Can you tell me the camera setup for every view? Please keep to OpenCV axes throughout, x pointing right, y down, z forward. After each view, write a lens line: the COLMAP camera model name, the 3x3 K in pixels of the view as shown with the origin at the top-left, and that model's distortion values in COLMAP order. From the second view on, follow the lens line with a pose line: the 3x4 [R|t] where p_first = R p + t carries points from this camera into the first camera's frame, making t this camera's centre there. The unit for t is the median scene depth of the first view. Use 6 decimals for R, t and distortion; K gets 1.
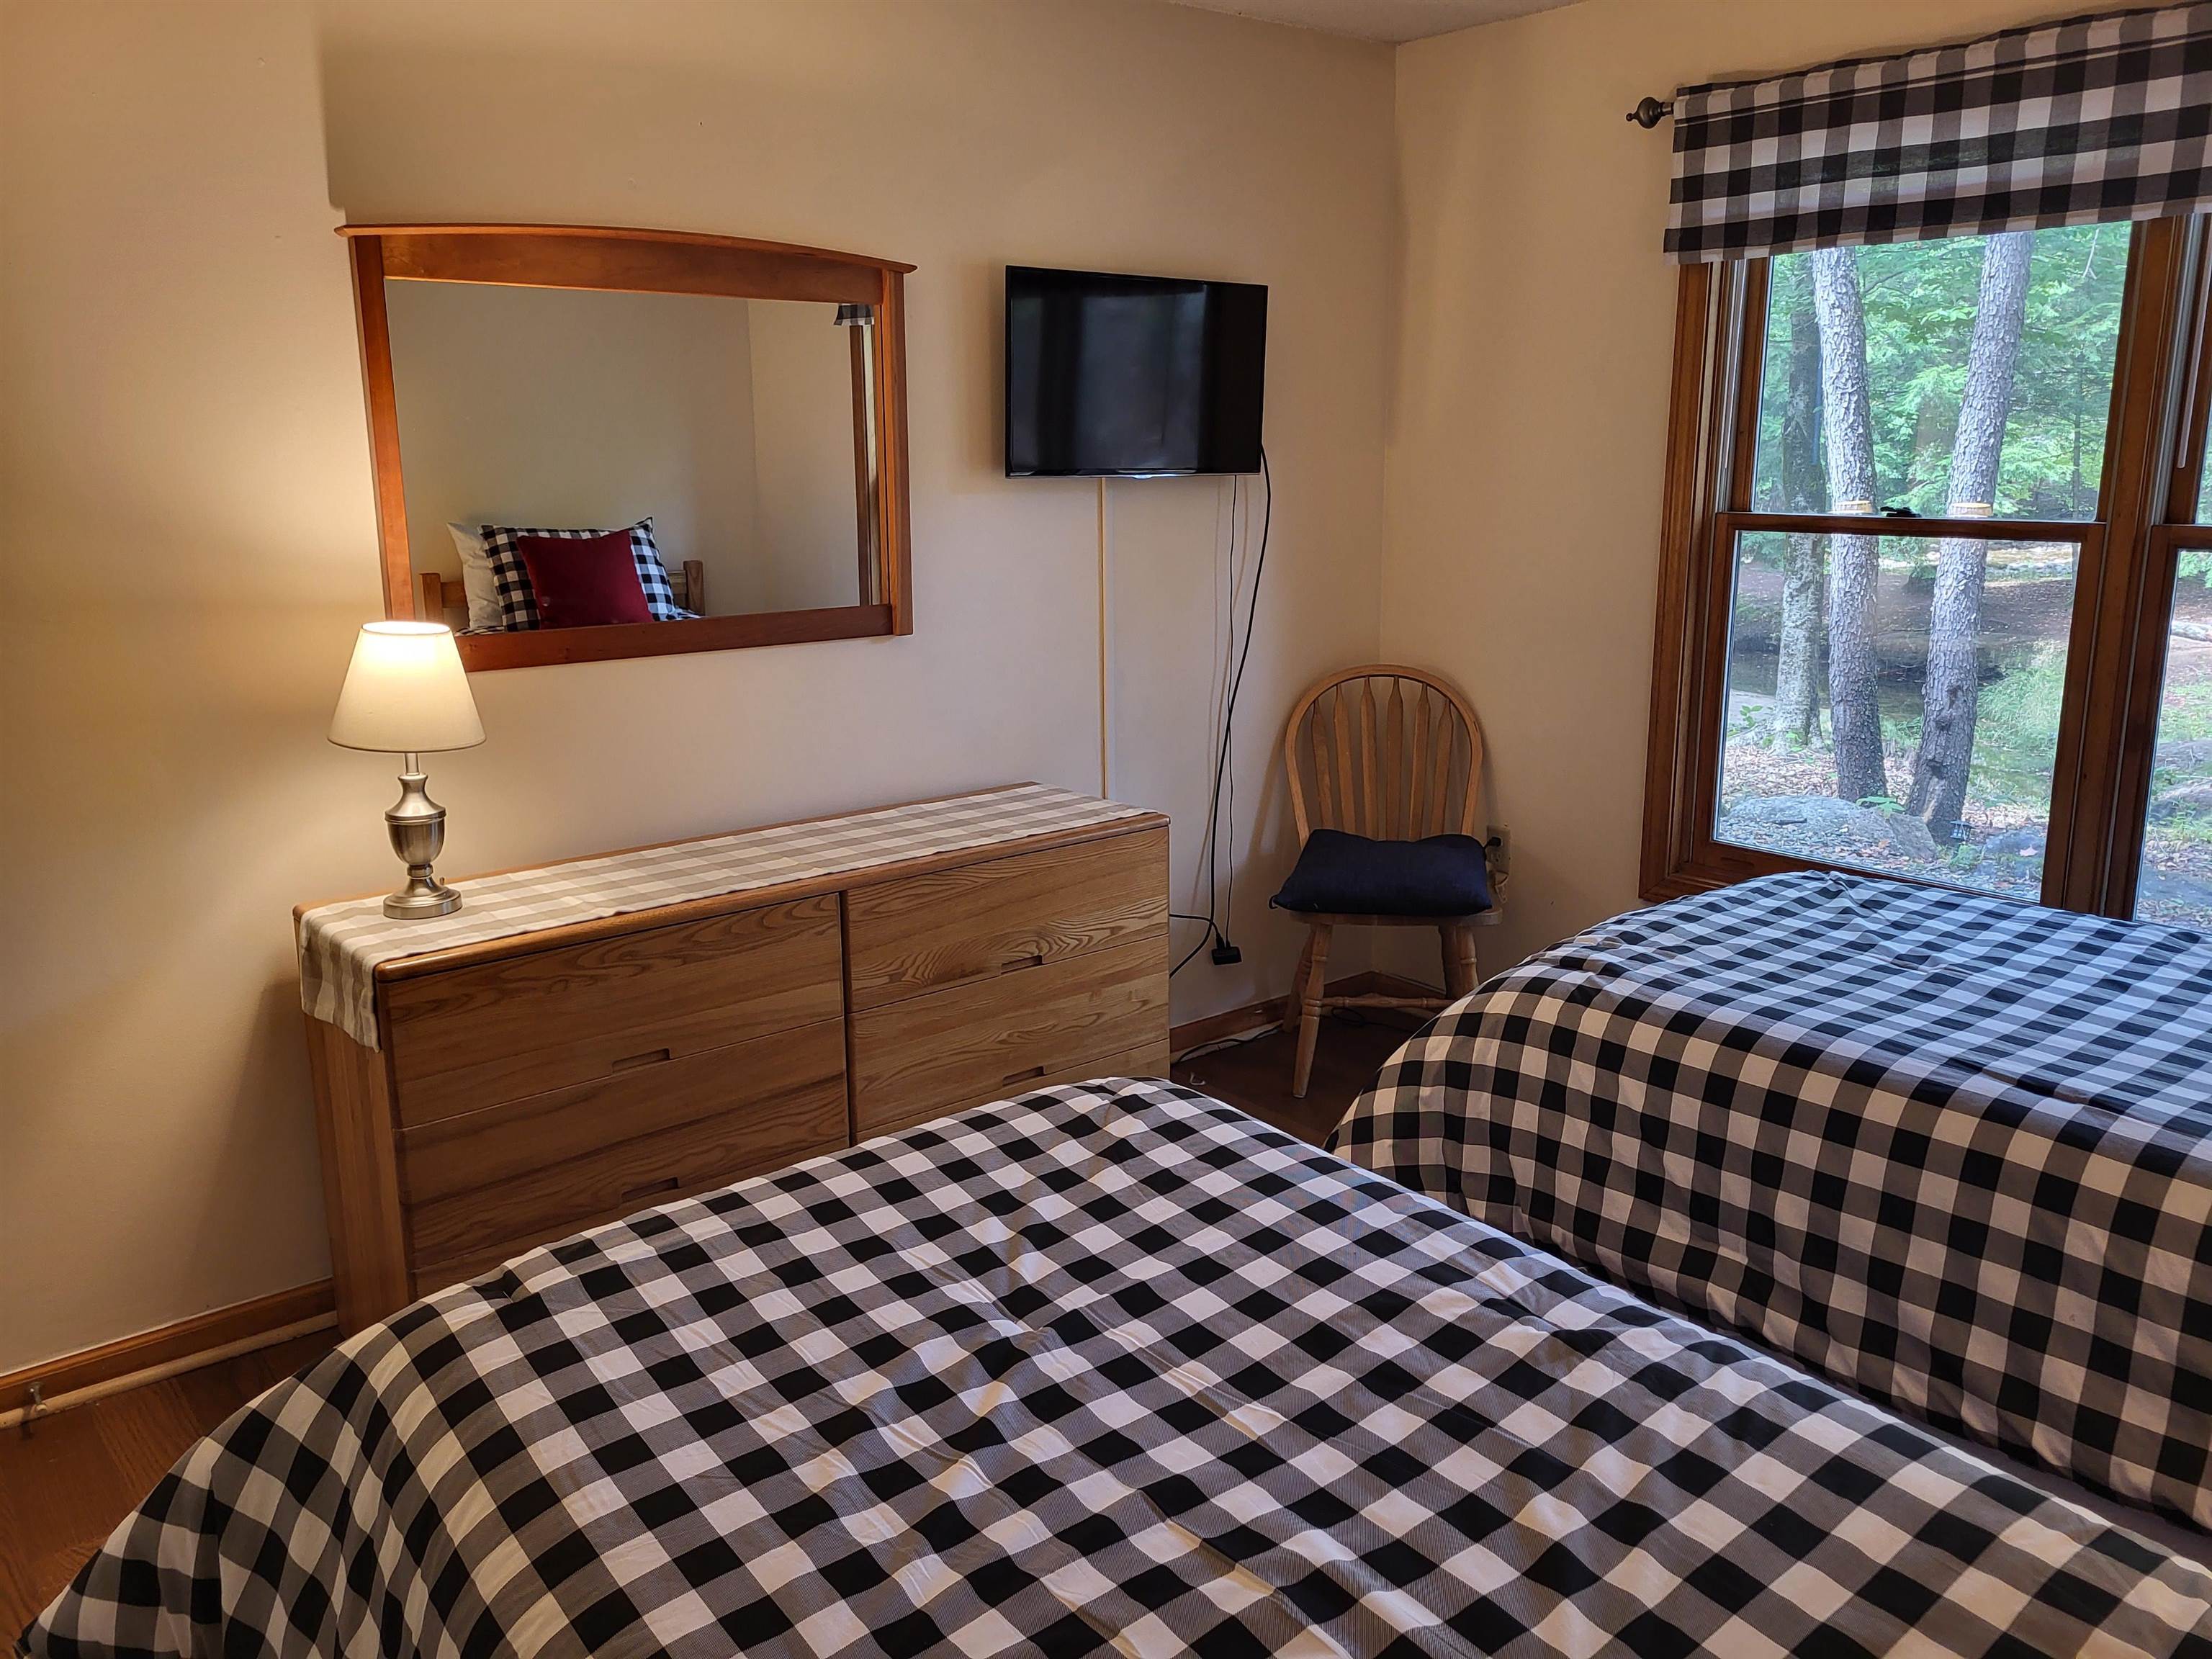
lens RADIAL K [[1668.4, 0, 1073.1], [0, 1668.4, 798.6], [0, 0, 1]] dist [0.061156, -0.058436]
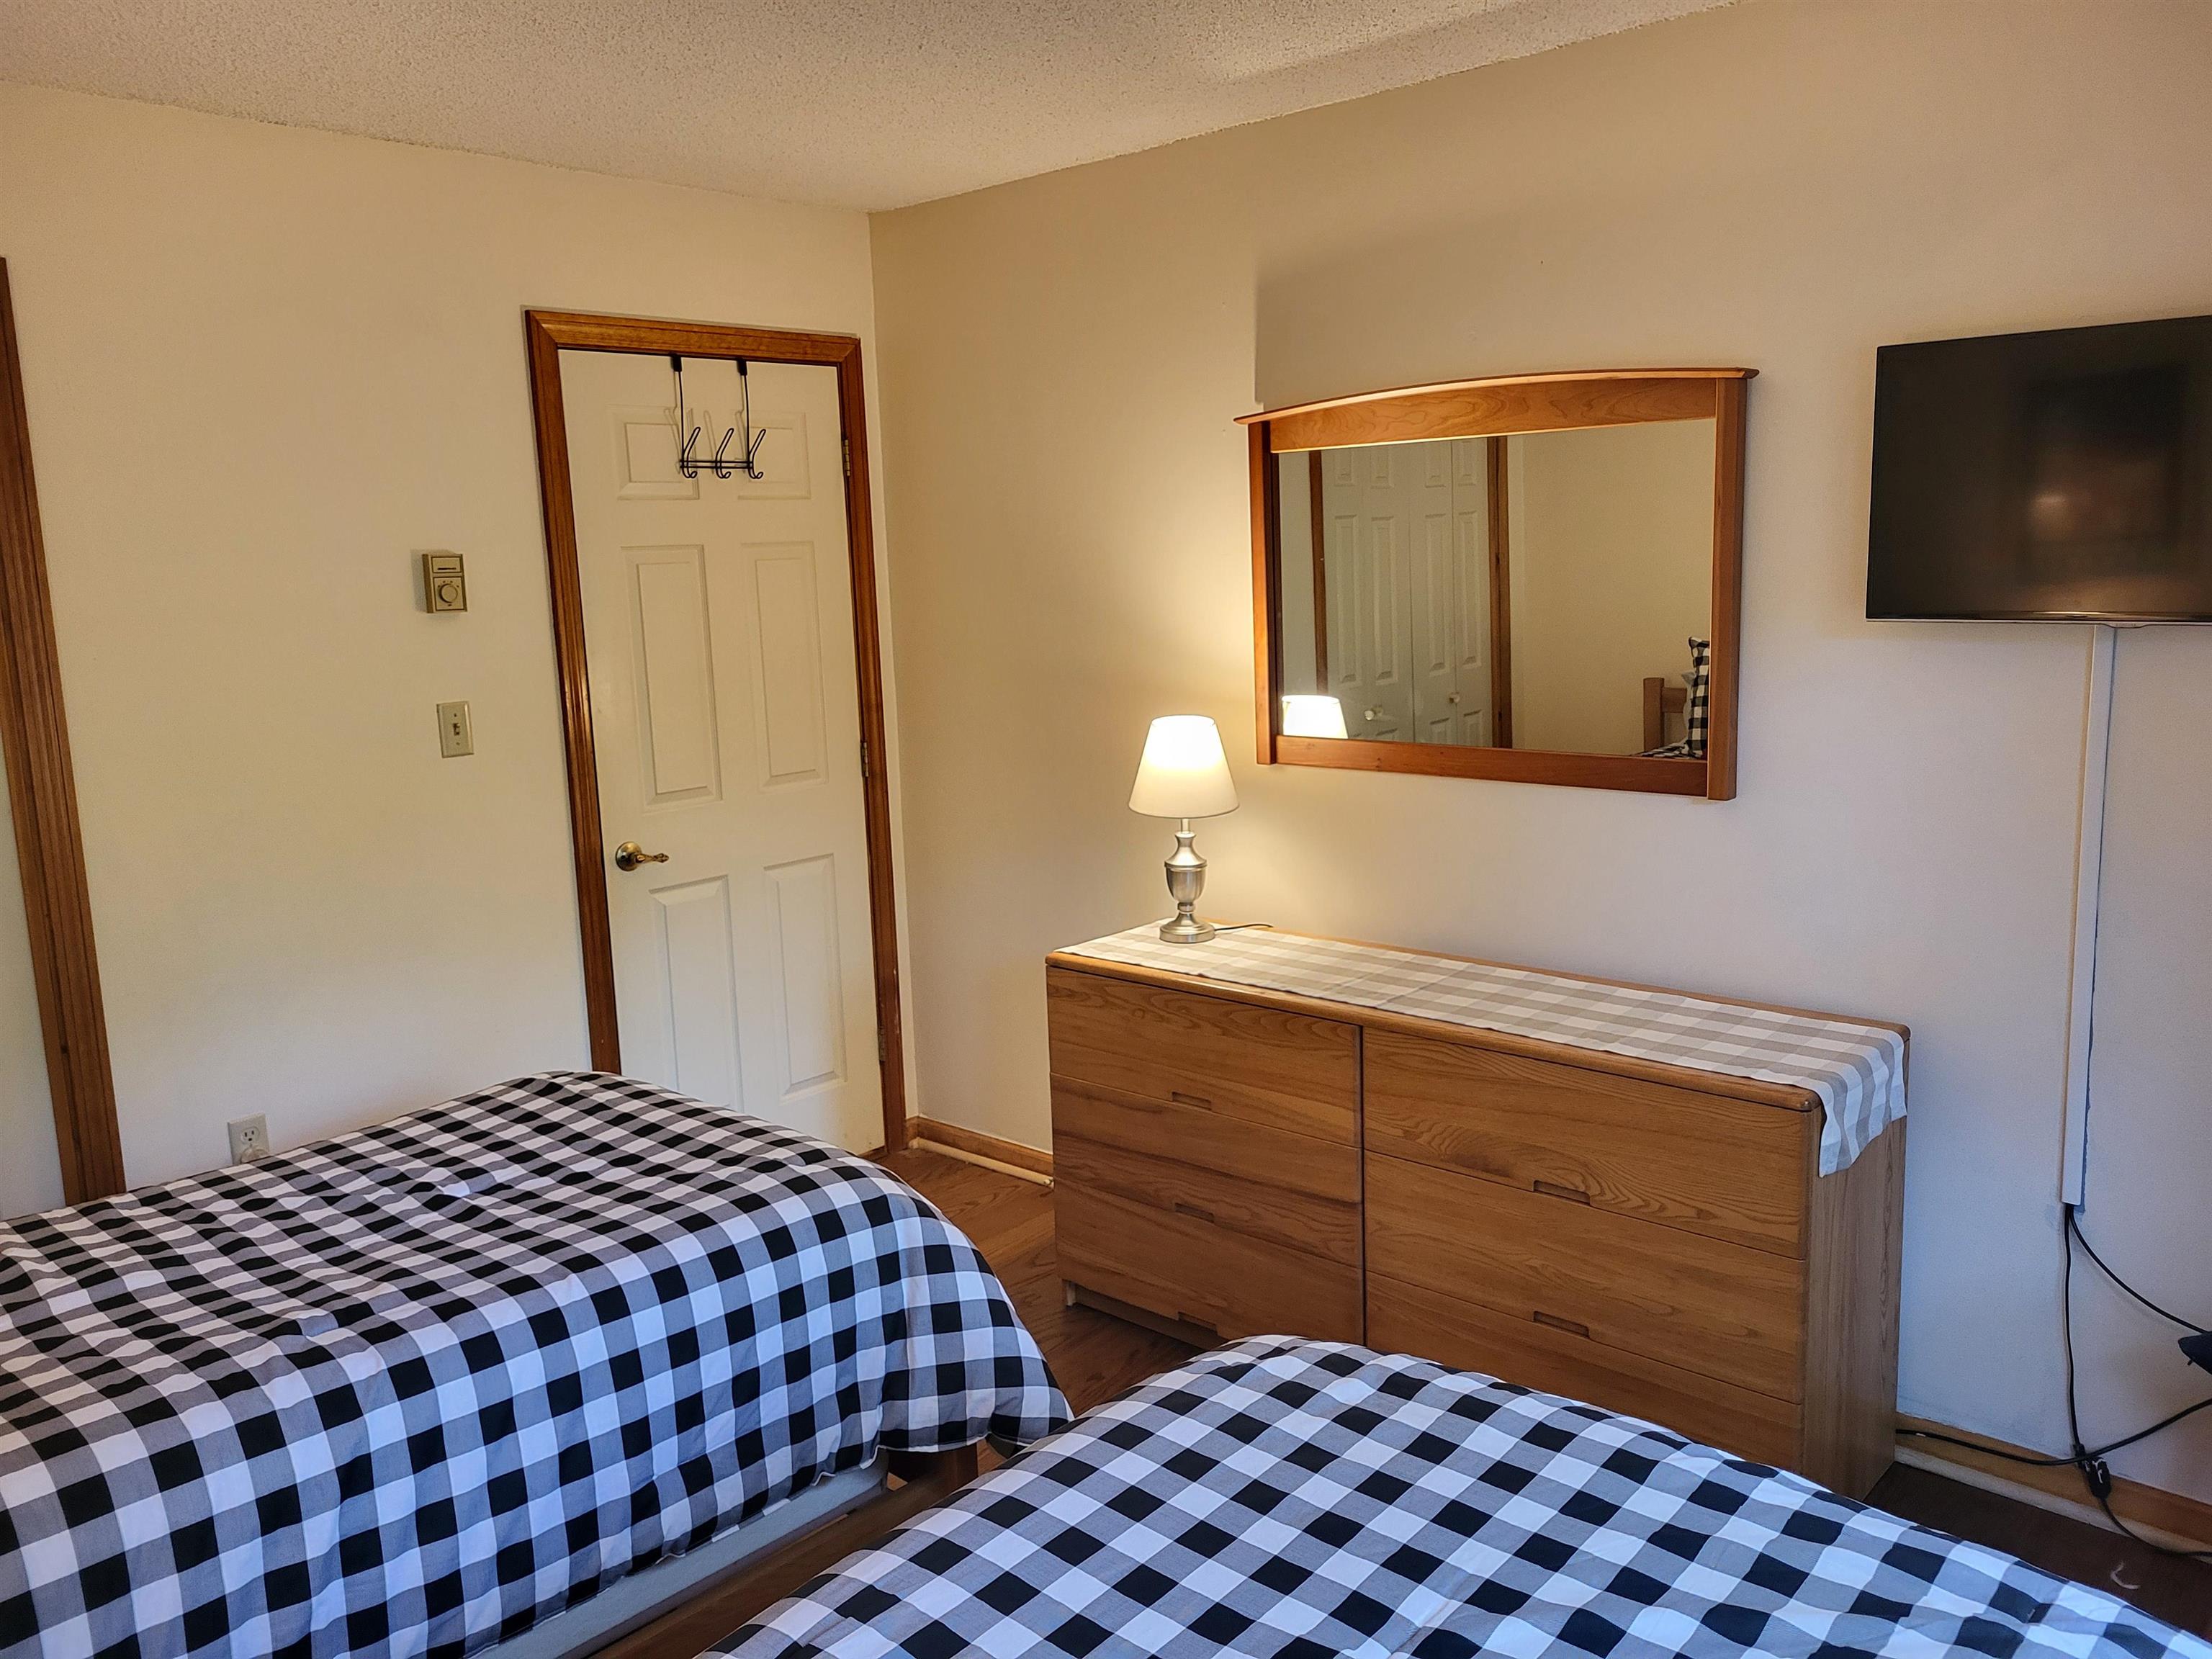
lens RADIAL K [[1668.4, 0, 1073.1], [0, 1668.4, 798.6], [0, 0, 1]] dist [0.061156, -0.058436]
pose [[0.167646, 0.155260, -0.973545, 0.825922], [-0.172056, 0.976973, 0.126178, -0.183349], [0.970717, 0.146351, 0.190499, 0.638761]]
